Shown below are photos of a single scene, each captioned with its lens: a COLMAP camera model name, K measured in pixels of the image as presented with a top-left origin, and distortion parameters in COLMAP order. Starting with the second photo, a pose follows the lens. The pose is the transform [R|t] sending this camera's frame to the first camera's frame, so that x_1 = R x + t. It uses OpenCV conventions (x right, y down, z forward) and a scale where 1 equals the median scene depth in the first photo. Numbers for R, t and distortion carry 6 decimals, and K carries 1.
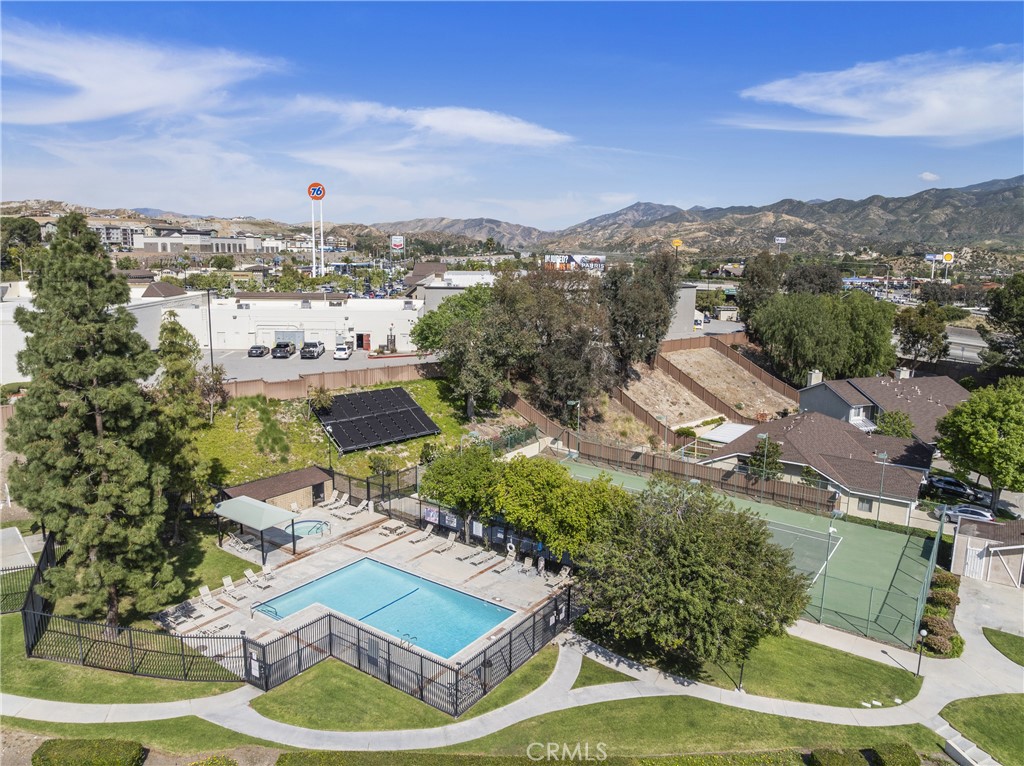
lens RADIAL K [[720.0, 0, 512.0], [0, 720.0, 383.0], [0, 0, 1]] dist [-0.034811, 0.003200]
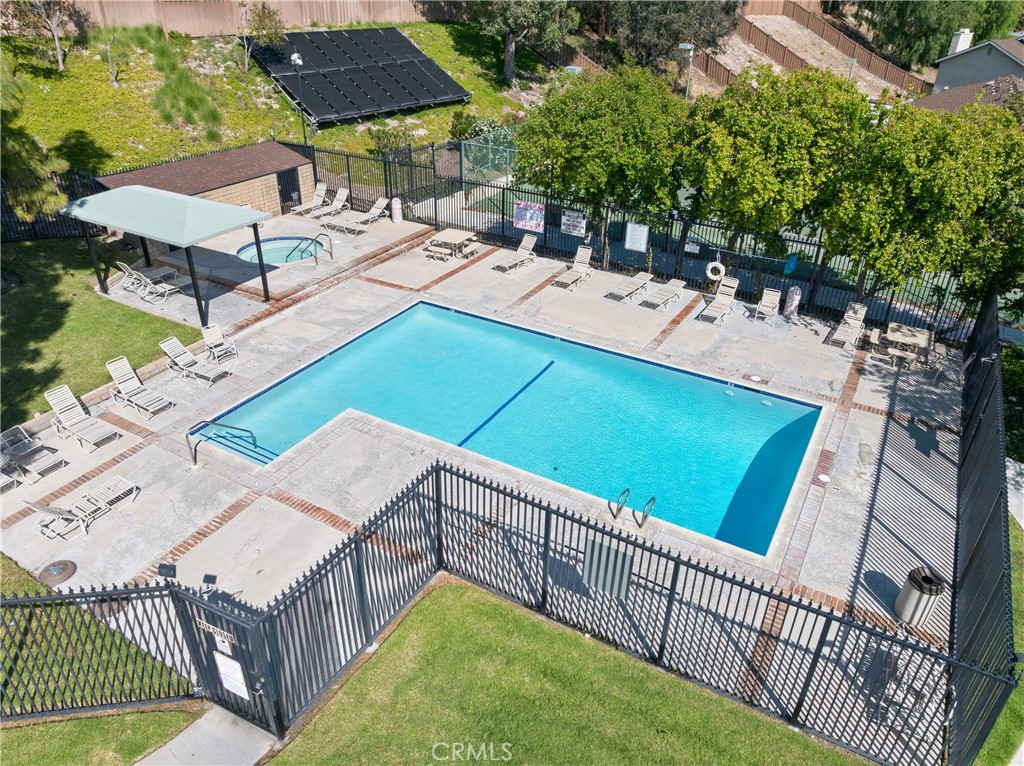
lens RADIAL K [[720.0, 0, 512.0], [0, 720.0, 383.0], [0, 0, 1]] dist [-0.034811, 0.003200]
pose [[0.995912, -0.044542, 0.078586, -0.174756], [0.015256, 0.940417, 0.339681, 0.126007], [-0.089034, -0.337093, 0.937252, 0.501362]]
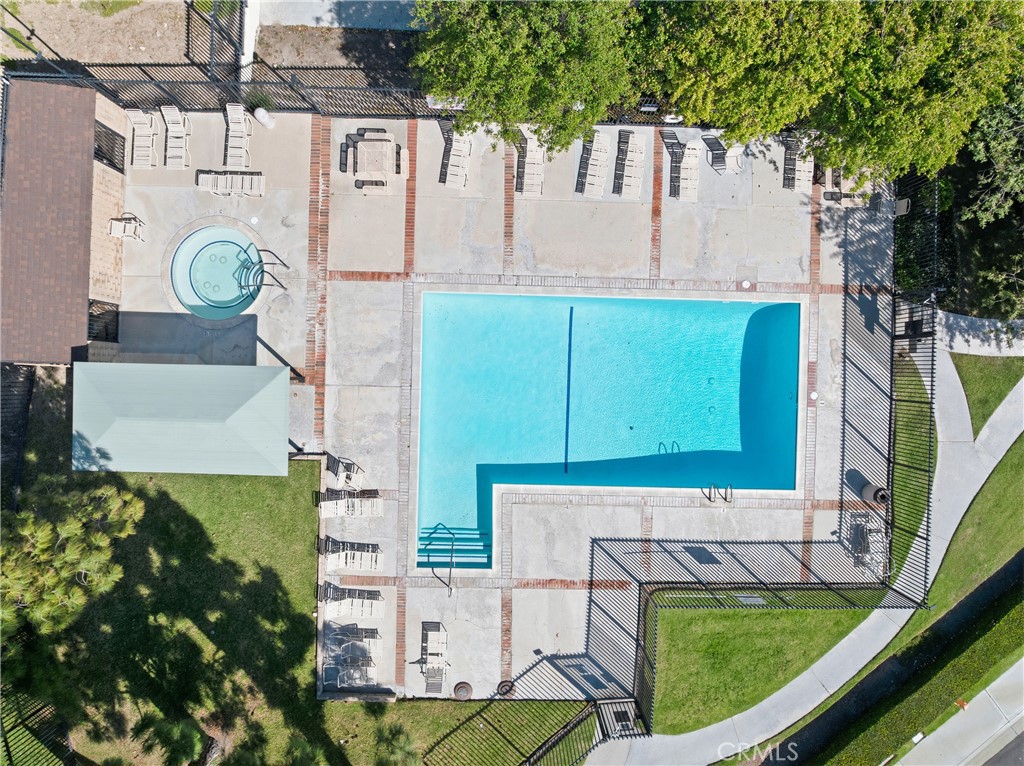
lens RADIAL K [[720.0, 0, 512.0], [0, 720.0, 383.0], [0, 0, 1]] dist [-0.034811, 0.003200]
pose [[0.829363, -0.558526, -0.014363, -0.172605], [0.106696, 0.133095, 0.985343, -0.213948], [-0.548428, -0.818740, 0.169977, 0.797162]]
